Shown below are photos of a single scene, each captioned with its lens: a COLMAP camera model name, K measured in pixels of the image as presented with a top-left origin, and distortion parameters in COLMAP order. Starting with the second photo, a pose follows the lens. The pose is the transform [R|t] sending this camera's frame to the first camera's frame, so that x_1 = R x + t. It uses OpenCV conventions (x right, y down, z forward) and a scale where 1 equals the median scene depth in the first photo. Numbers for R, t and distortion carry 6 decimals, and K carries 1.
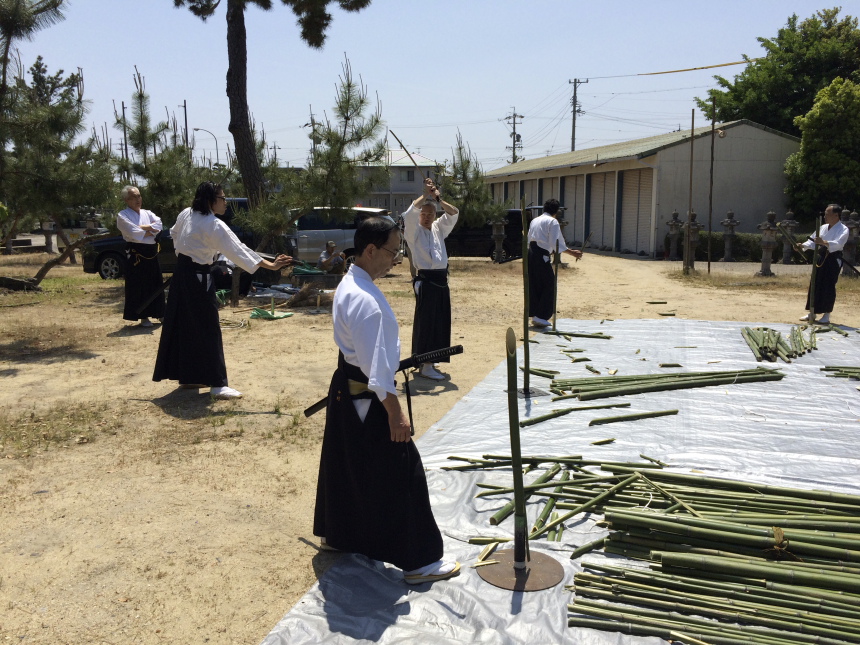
lens RADIAL K [[738.0, 0, 435.0], [0, 738.0, 315.4], [0, 0, 1]] dist [0.084814, -0.128919]
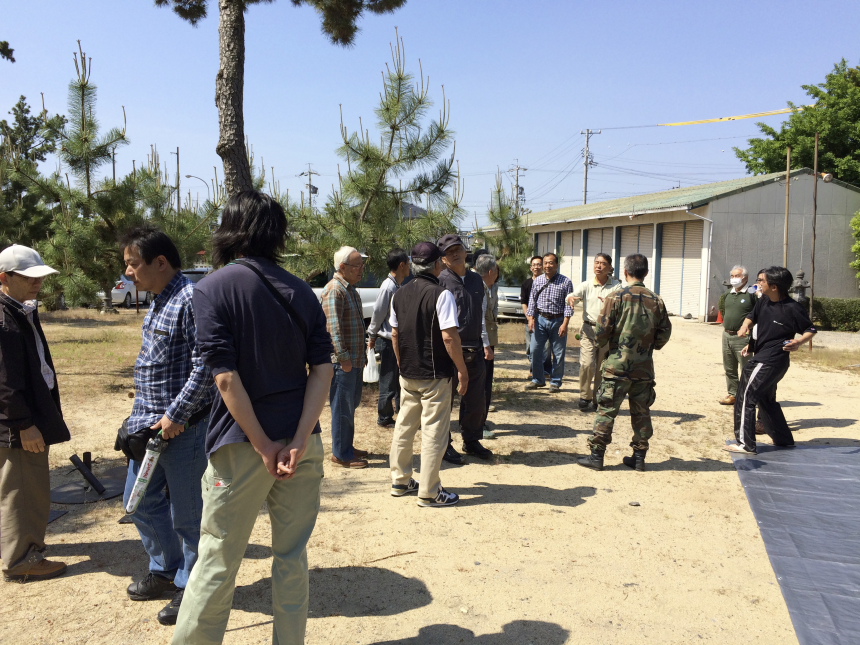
lens RADIAL K [[738.0, 0, 435.0], [0, 738.0, 315.4], [0, 0, 1]] dist [0.084814, -0.128919]
pose [[0.999786, 0.014779, 0.014498, -0.058542], [-0.013719, 0.997403, -0.070700, -0.033137], [-0.015505, 0.070486, 0.997392, 0.226603]]
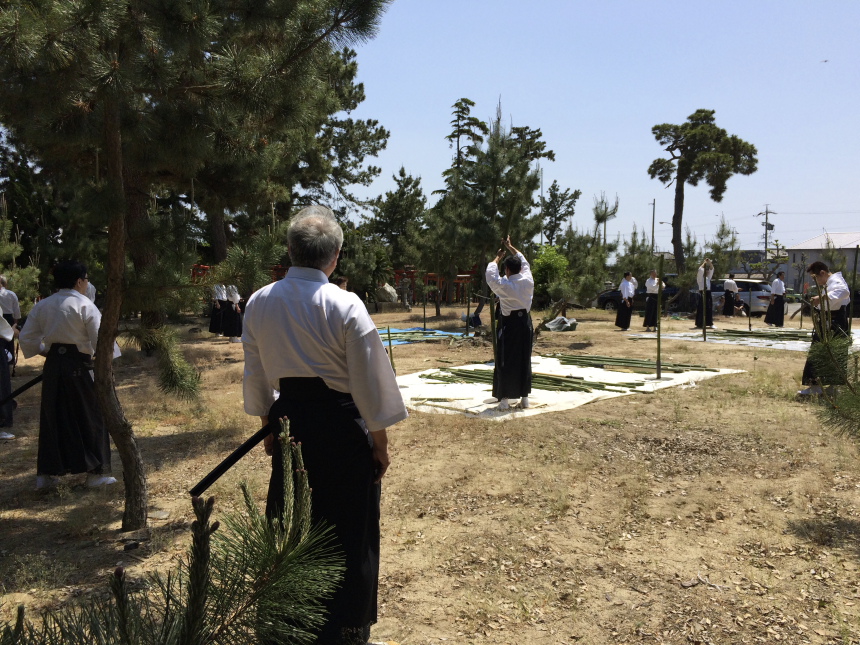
lens RADIAL K [[732.6, 0, 430.0], [0, 732.6, 322.5], [0, 0, 1]] dist [0.033551, -0.010022]
pose [[0.821081, 0.037777, -0.569560, 0.287925], [-0.093563, 0.993219, -0.069004, 0.149627], [0.563091, 0.109948, 0.819048, -0.863735]]
